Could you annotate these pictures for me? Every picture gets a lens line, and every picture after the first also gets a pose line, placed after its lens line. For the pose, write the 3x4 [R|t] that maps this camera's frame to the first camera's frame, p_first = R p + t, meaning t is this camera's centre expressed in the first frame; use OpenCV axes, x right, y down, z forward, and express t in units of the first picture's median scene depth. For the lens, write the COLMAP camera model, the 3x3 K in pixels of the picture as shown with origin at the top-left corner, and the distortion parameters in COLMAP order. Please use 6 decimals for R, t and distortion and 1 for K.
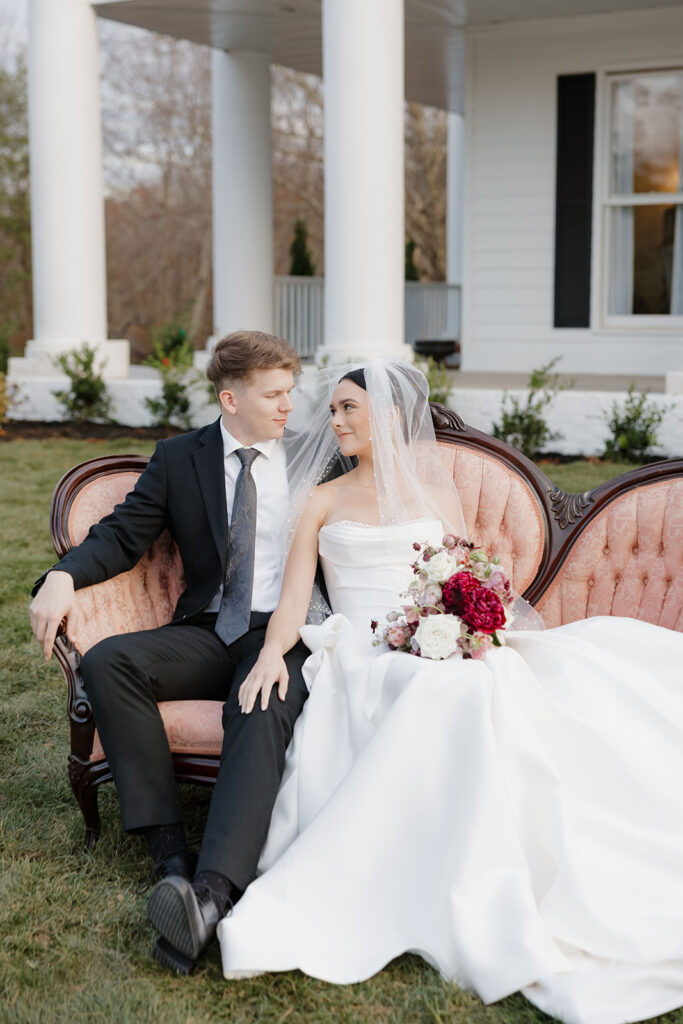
lens RADIAL K [[1559.1, 0, 338.7], [0, 1559.1, 471.2], [0, 0, 1]] dist [-0.000617, -0.011164]
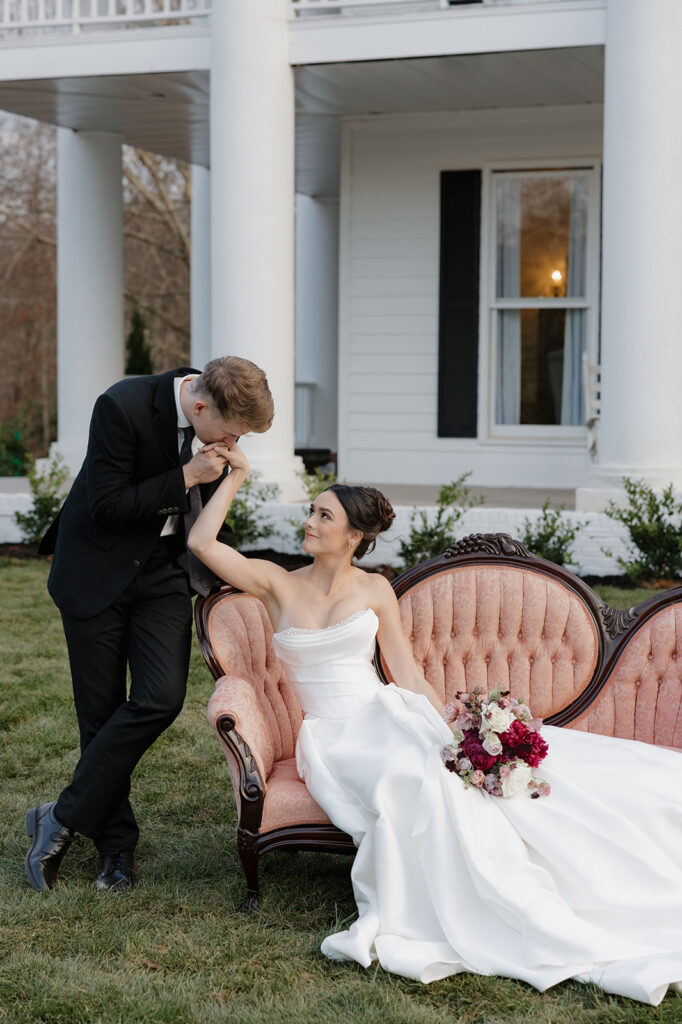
lens RADIAL K [[1927.9, 0, 341.0], [0, 1927.9, 512.0], [0, 0, 1]] dist [-0.021911, -0.046183]
pose [[0.989603, 0.000960, 0.143823, -0.276174], [0.004844, 0.999188, -0.040002, -0.002462], [-0.143745, 0.040283, 0.988795, -0.439116]]
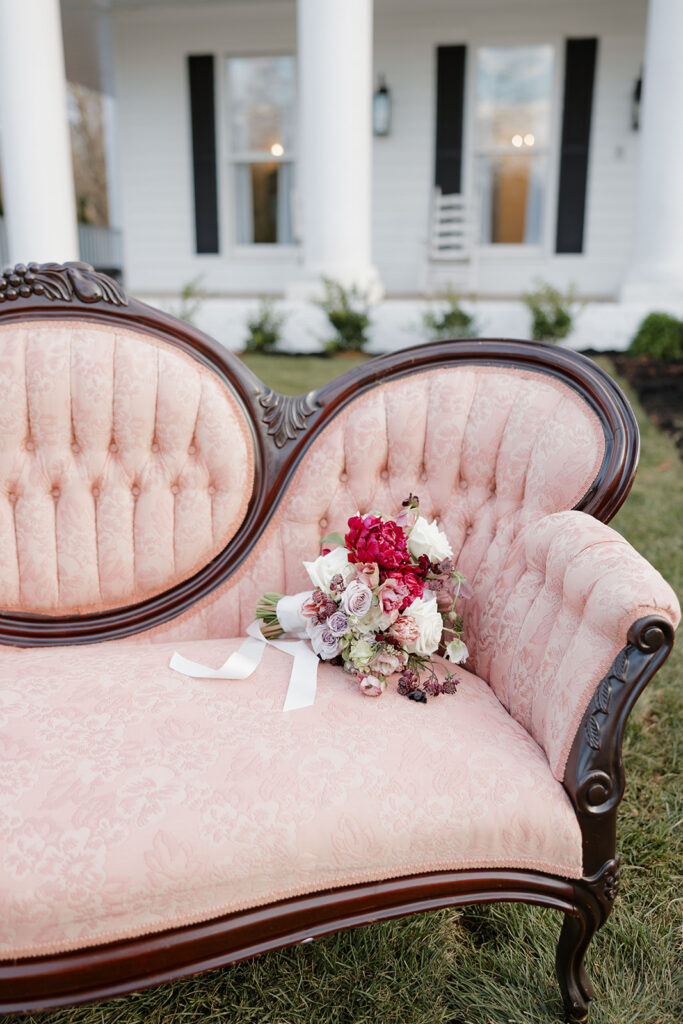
lens RADIAL K [[920.5, 0, 341.5], [0, 920.5, 512.0], [0, 0, 1]] dist [-0.002811, 0.000205]
pose [[0.954676, -0.071721, 0.288878, 0.049529], [0.025358, 0.986605, 0.161145, -0.000101], [-0.296565, -0.146516, 0.943707, 0.599913]]
